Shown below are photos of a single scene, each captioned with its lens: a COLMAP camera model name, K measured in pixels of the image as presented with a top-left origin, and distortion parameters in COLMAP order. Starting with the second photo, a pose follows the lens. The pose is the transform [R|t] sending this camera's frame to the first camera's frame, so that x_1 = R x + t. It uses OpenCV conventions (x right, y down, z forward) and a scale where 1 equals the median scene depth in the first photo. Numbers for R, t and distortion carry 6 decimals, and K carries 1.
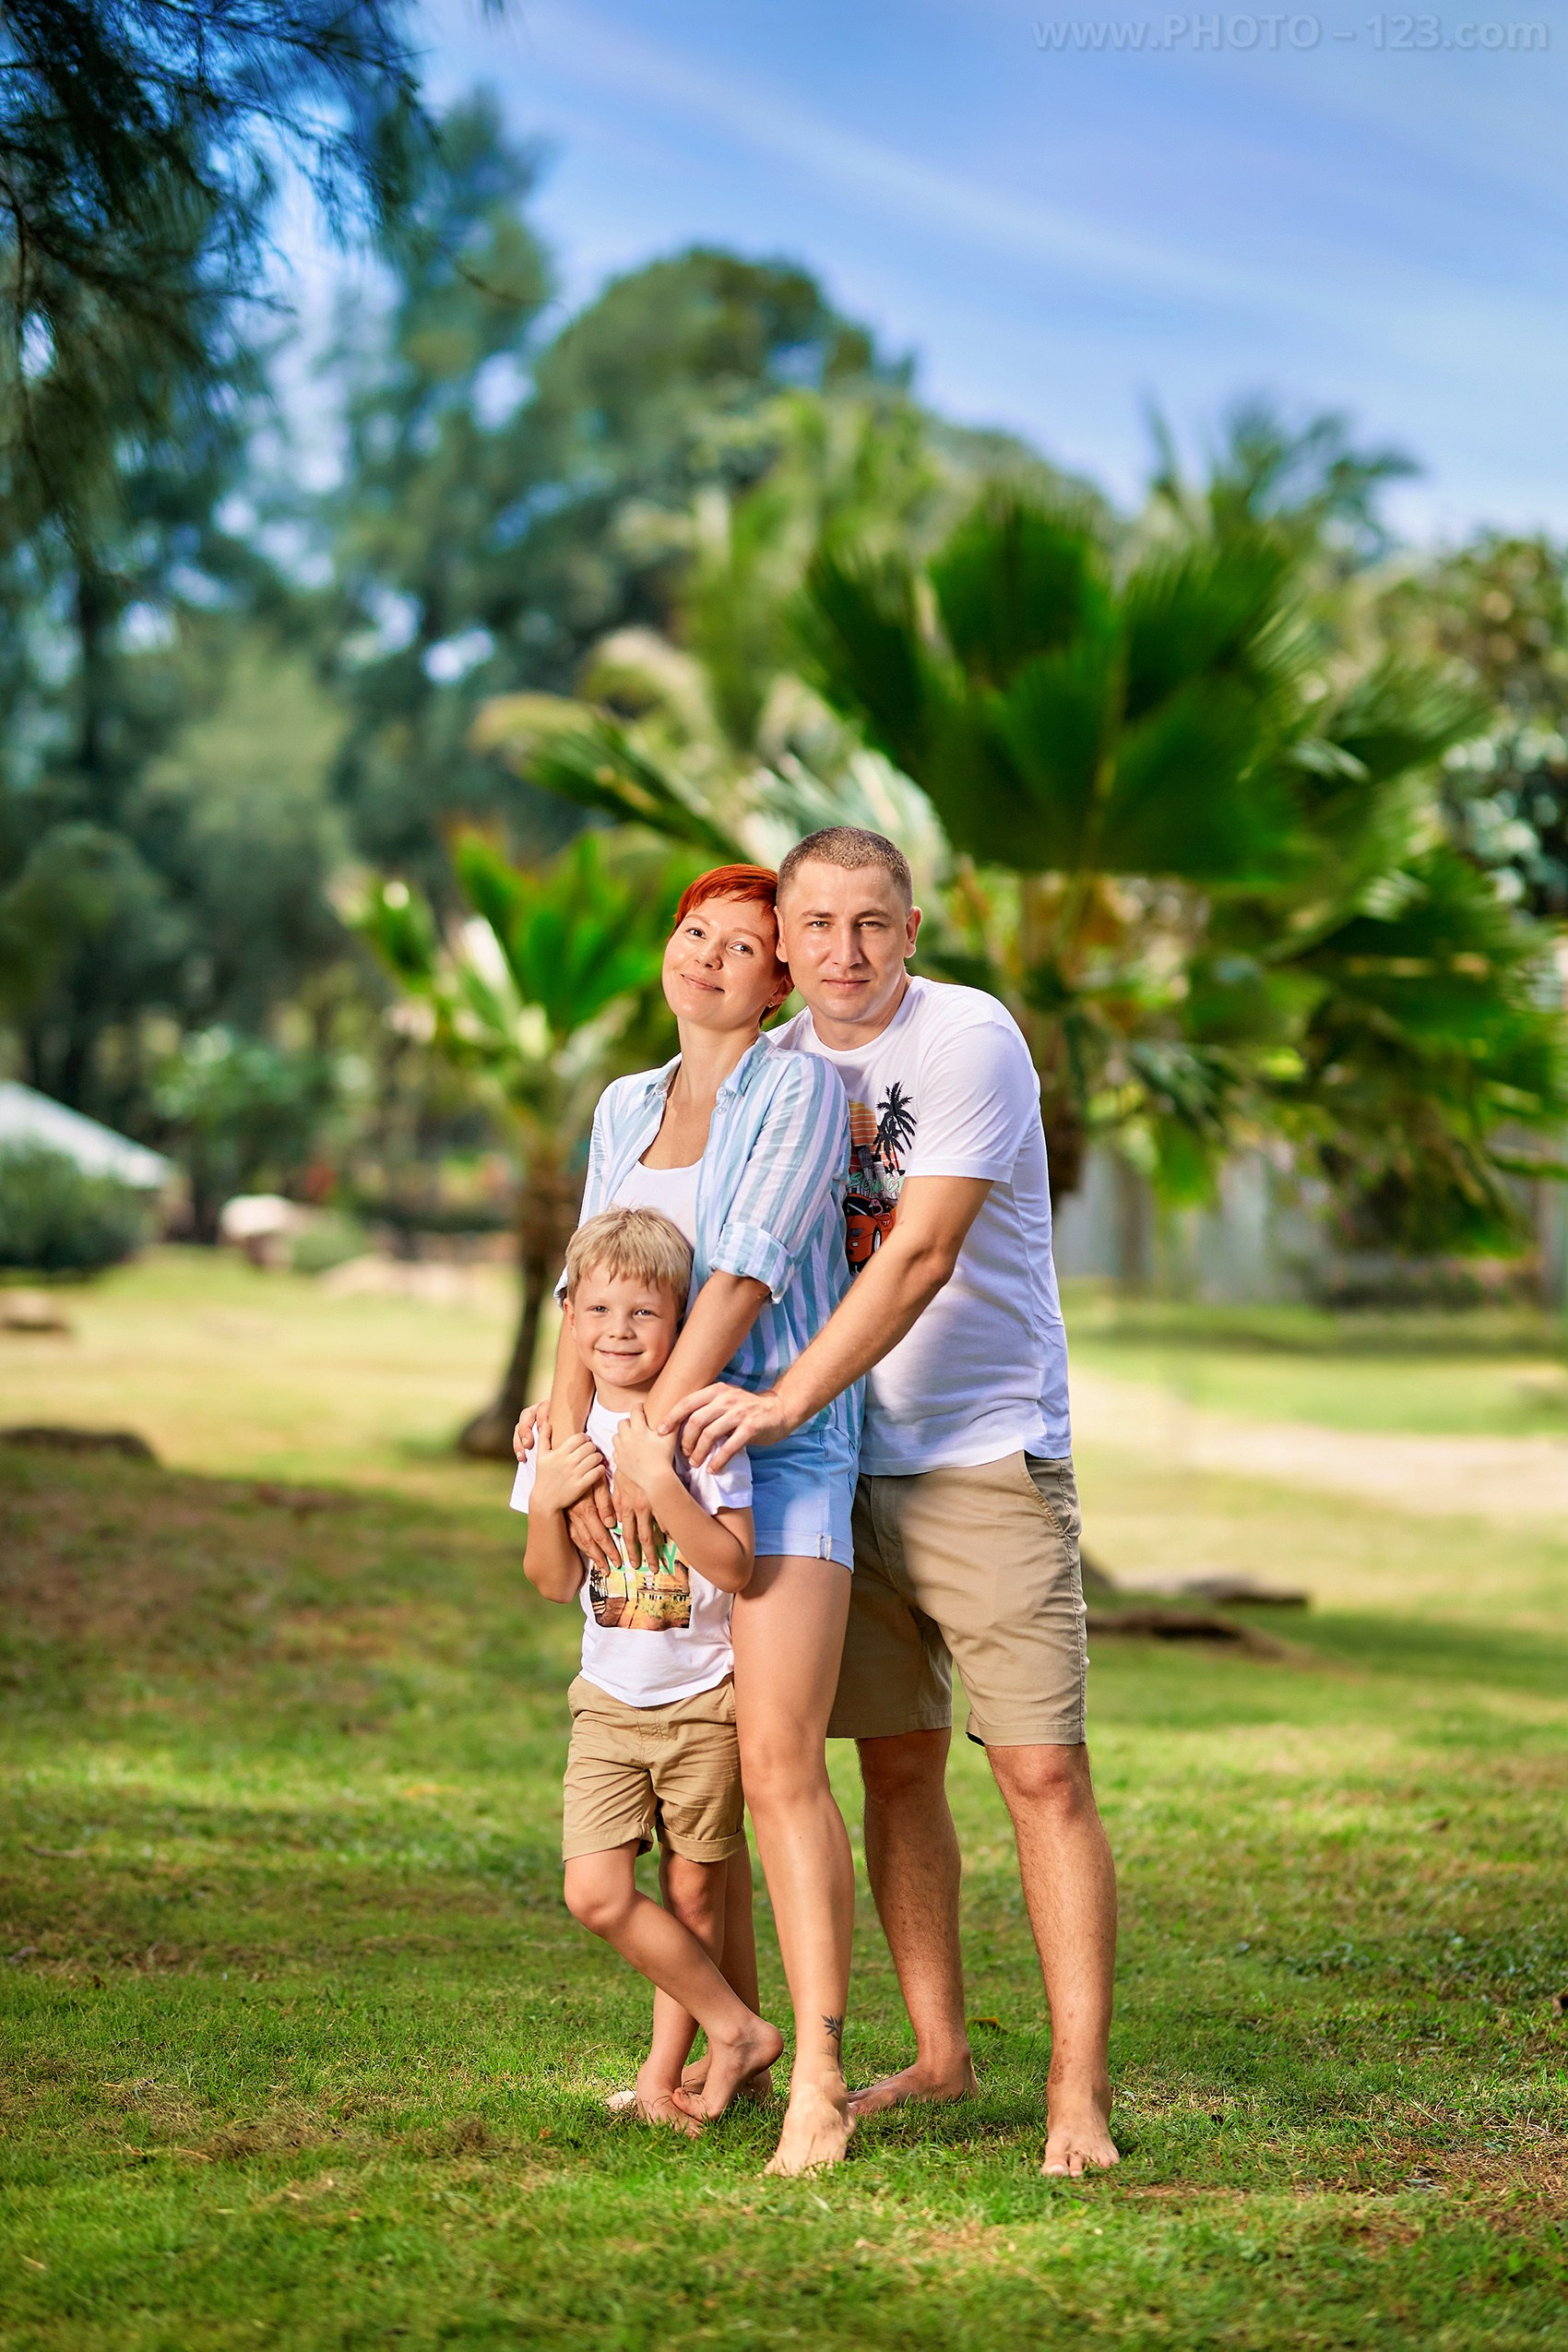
lens RADIAL K [[5903.0, 0, 819.0], [0, 5903.0, 1134.1], [0, 0, 1]] dist [-0.021815, -0.634485]
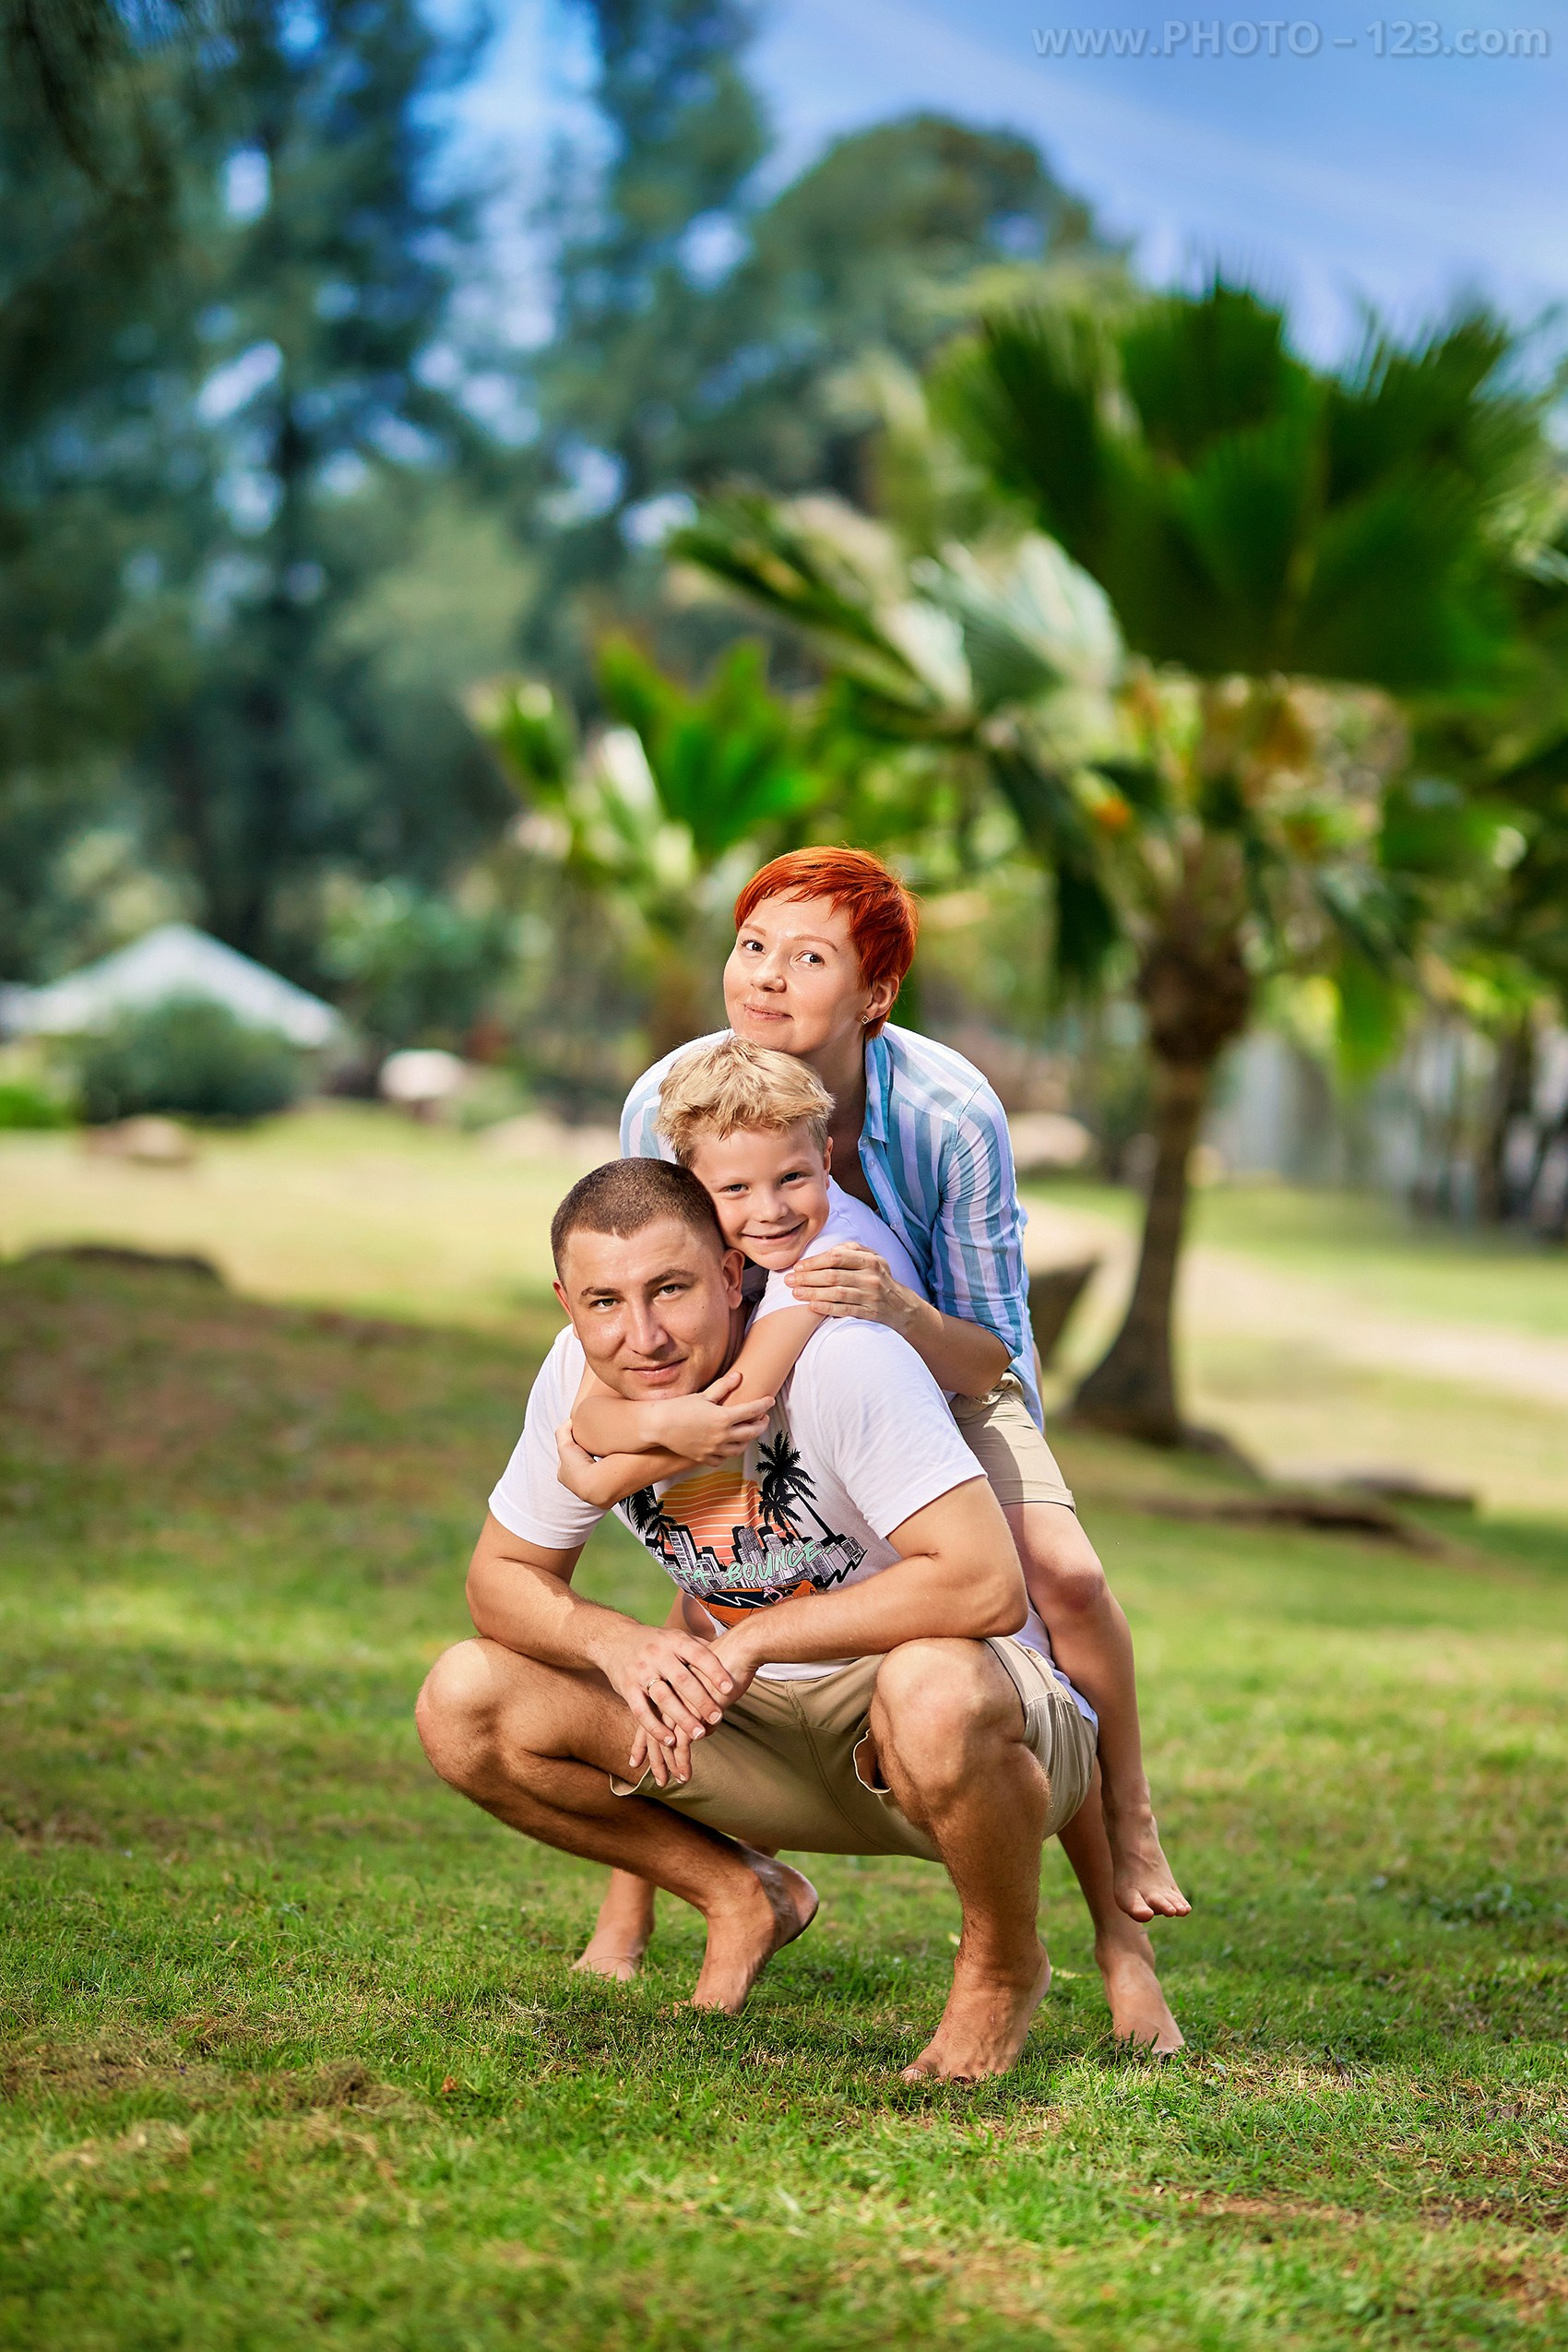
lens RADIAL K [[5927.8, 0, 783.9], [0, 5927.8, 1272.8], [0, 0, 1]] dist [-0.045537, -0.183761]
pose [[0.998150, 0.049362, -0.035505, 0.007574], [-0.047846, 0.997957, 0.042341, 0.011604], [0.037522, -0.040564, 0.998472, 0.093362]]
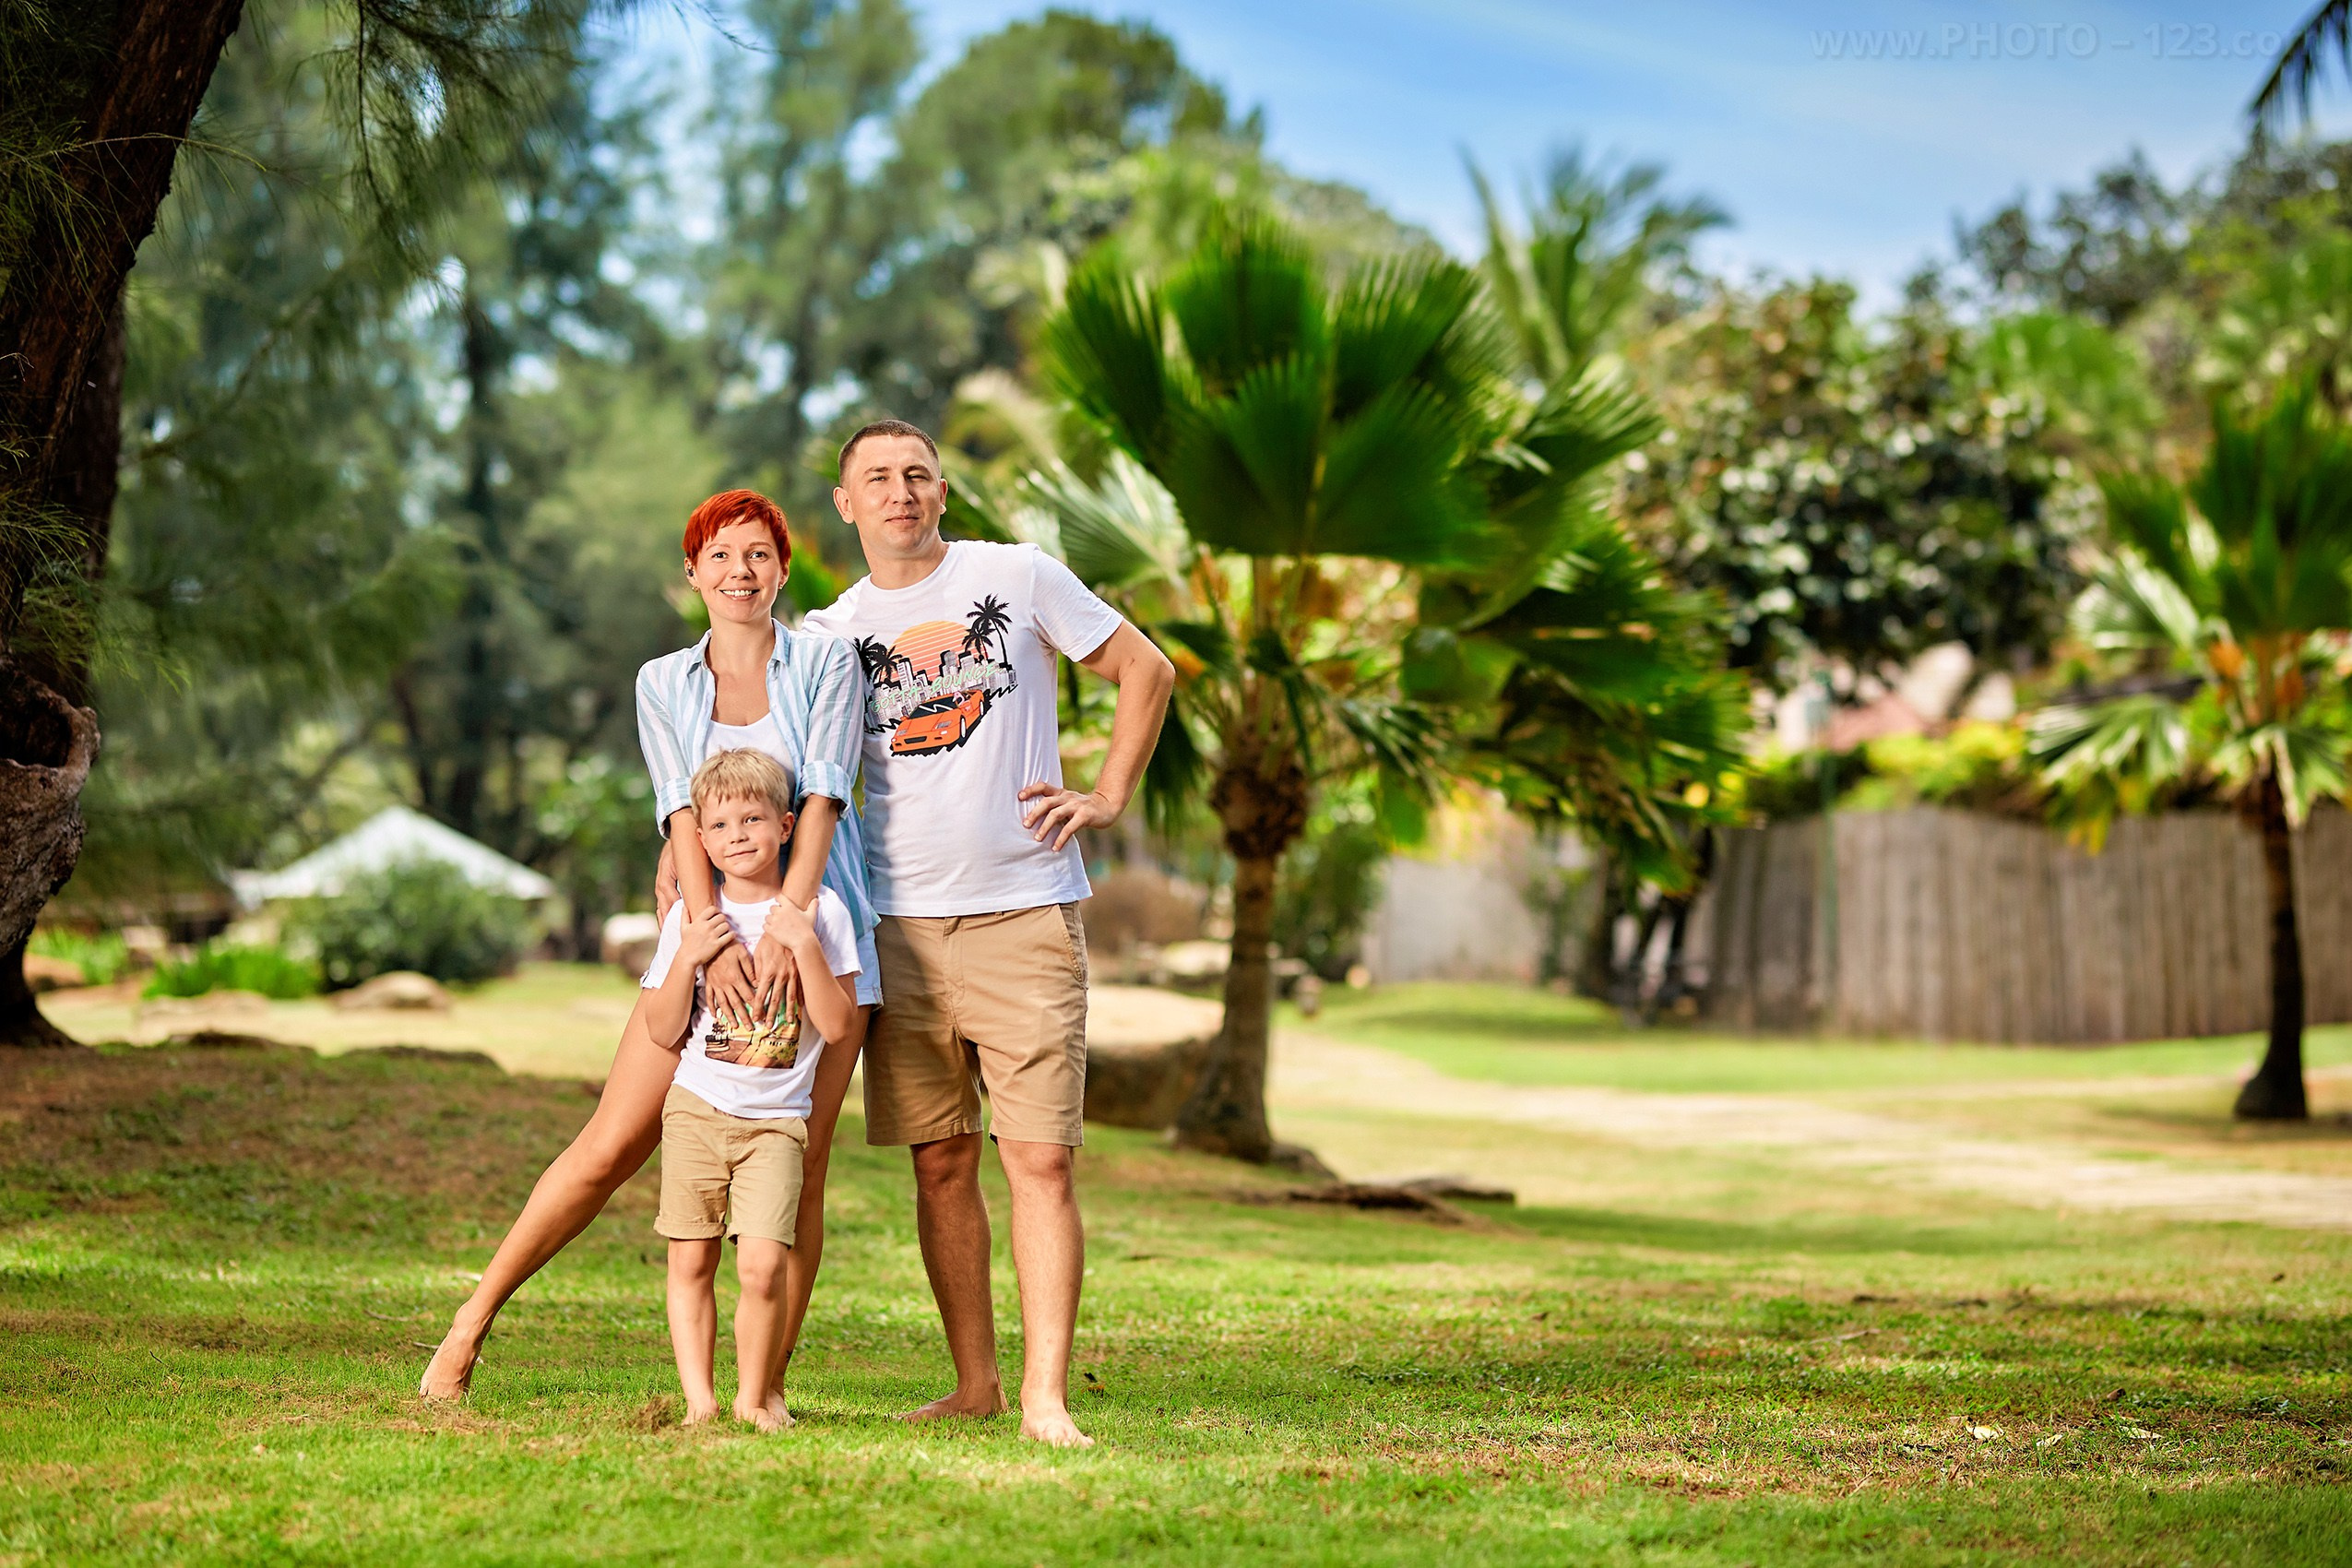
lens RADIAL K [[5706.5, 0, 1109.6], [0, 5706.5, 786.3], [0, 0, 1]] dist [0.028479, 0.219495]
pose [[0.999904, -0.001123, -0.013803, 0.022749], [0.000926, 0.999898, -0.014264, 0.017099], [0.013817, 0.014250, 0.999803, -0.116039]]
